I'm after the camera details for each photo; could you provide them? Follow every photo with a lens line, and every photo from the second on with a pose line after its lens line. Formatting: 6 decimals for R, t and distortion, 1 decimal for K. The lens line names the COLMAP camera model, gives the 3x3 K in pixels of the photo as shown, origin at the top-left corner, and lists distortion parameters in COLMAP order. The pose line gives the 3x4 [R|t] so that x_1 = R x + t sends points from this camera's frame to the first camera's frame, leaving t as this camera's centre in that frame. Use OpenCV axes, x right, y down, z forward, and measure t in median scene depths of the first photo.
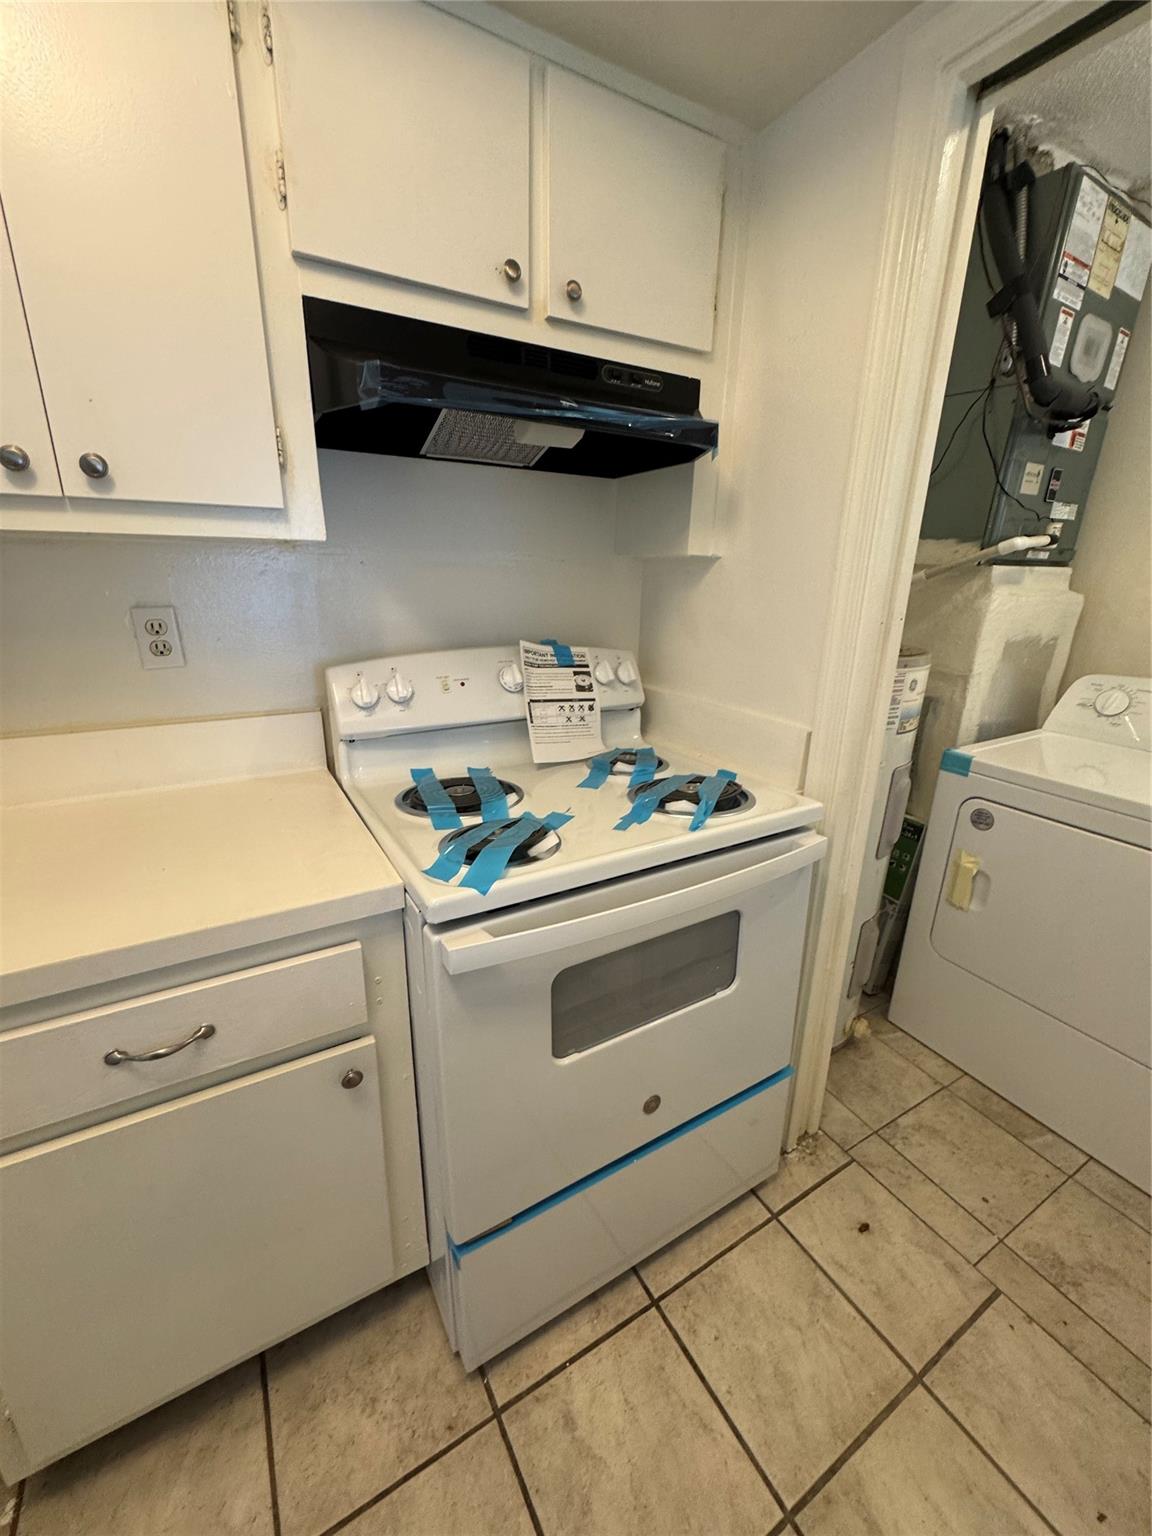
lens RADIAL K [[615.6, 0, 574.9], [0, 615.6, 766.0], [0, 0, 1]] dist [-0.003428, -0.000835]
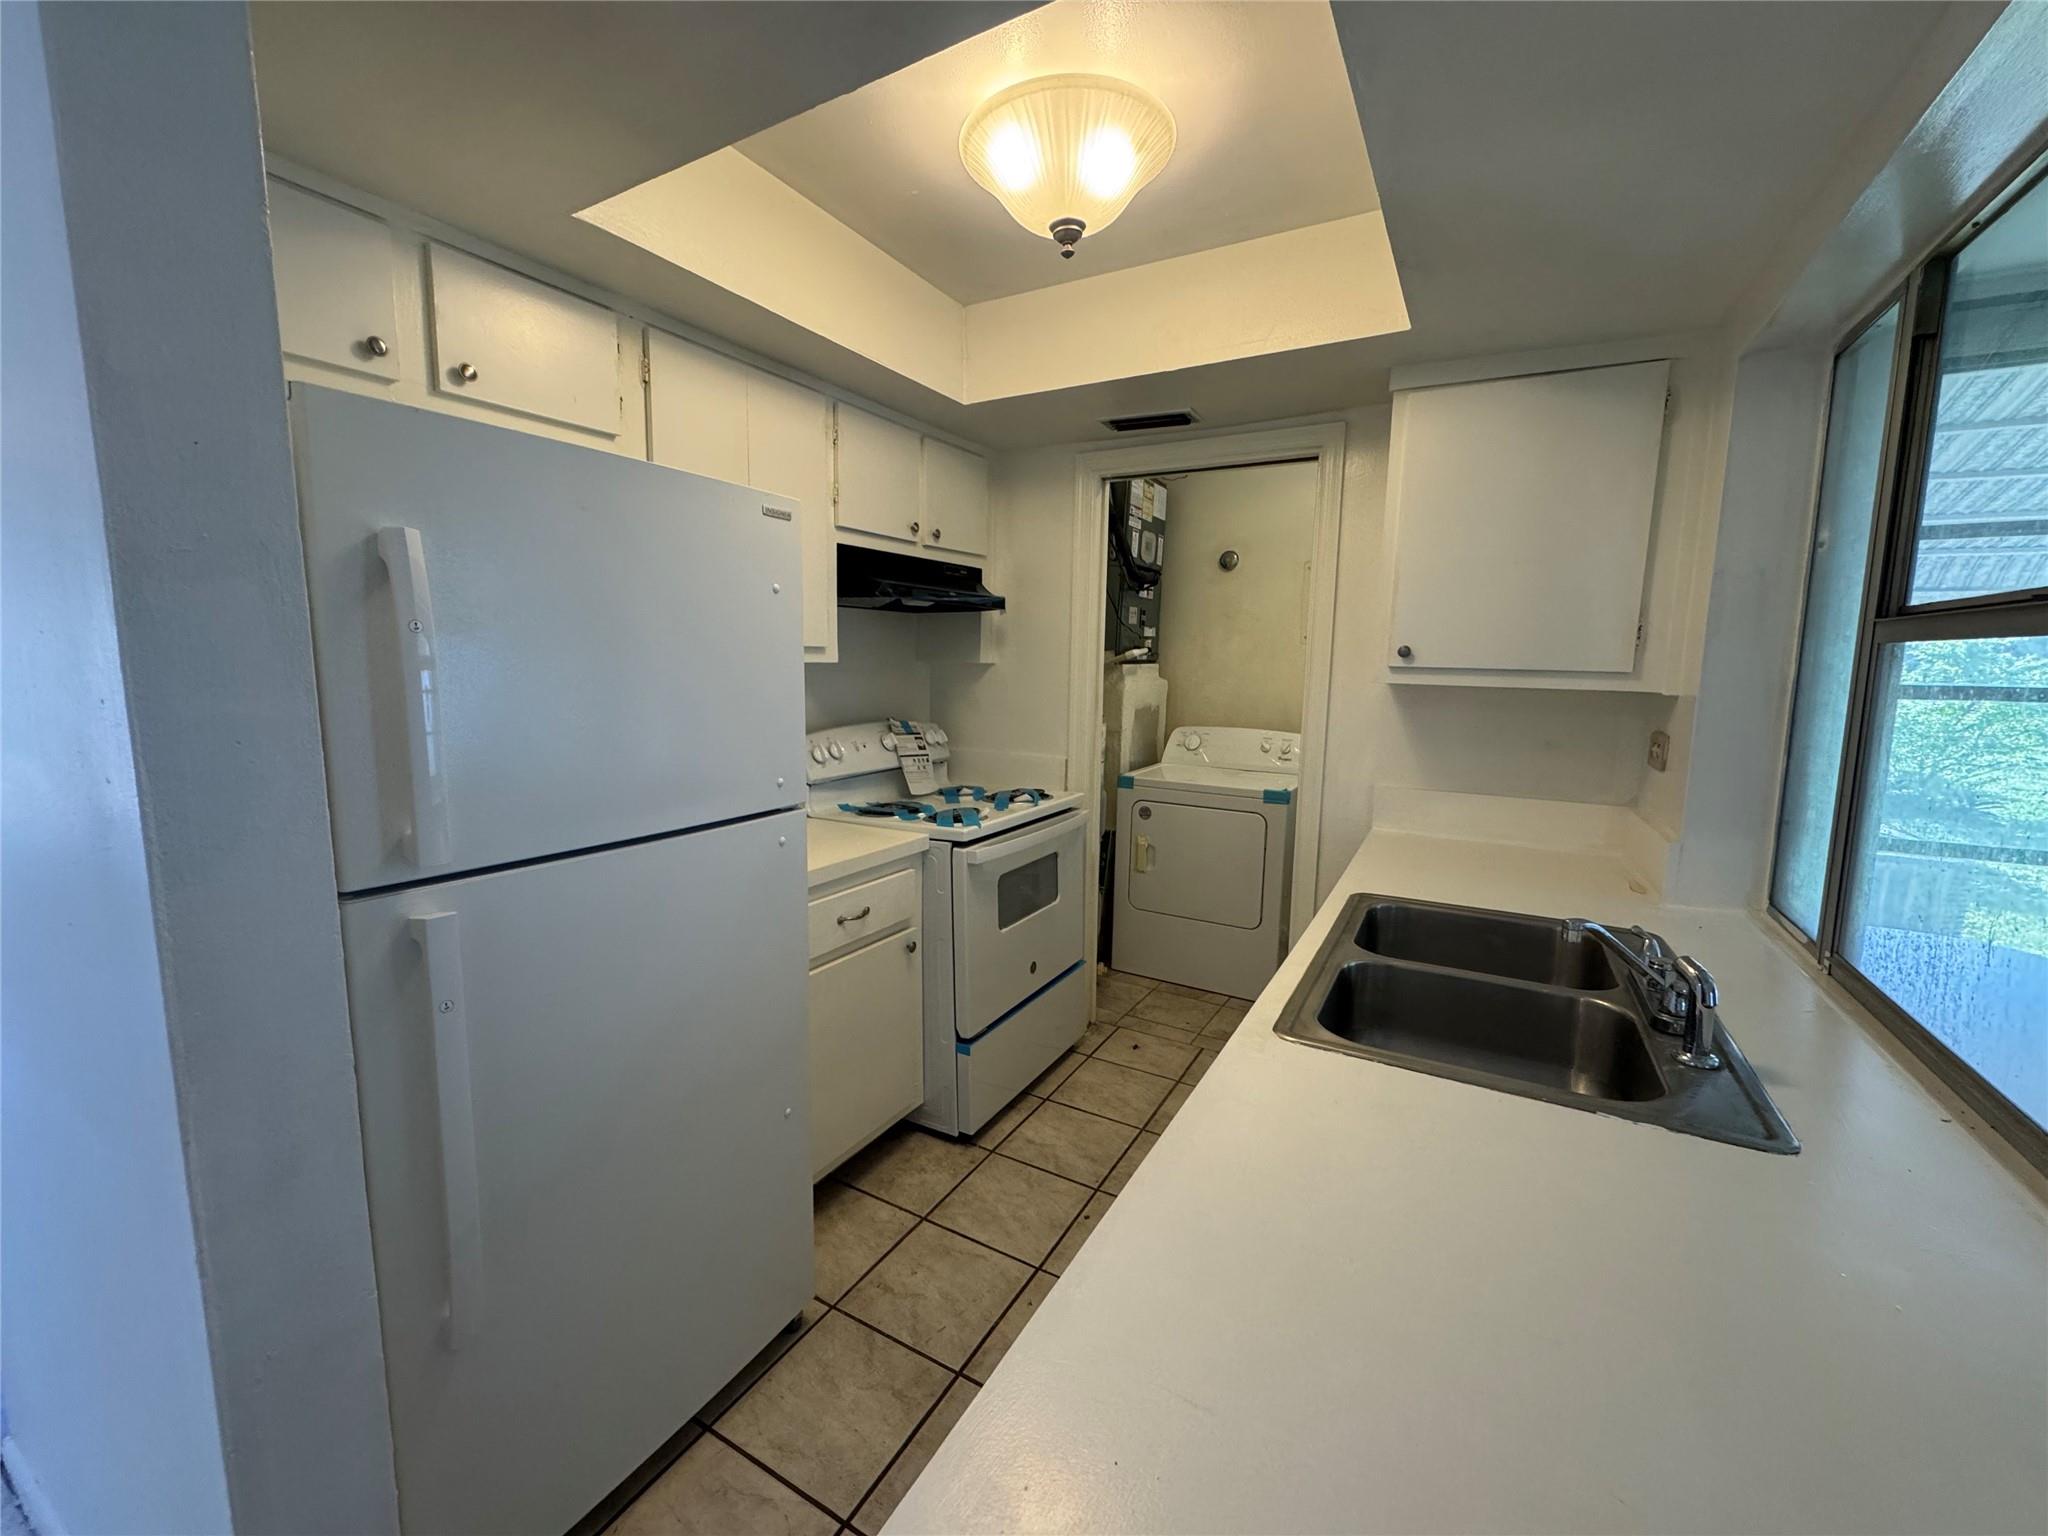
lens RADIAL K [[820.7, 0, 1026.5], [0, 820.7, 761.8], [0, 0, 1]] dist [-0.003428, -0.000835]
pose [[0.865420, -0.068723, 0.496311, -0.754825], [0.152367, 0.979734, -0.130022, 0.205018], [-0.477317, 0.188146, 0.858353, -0.831130]]
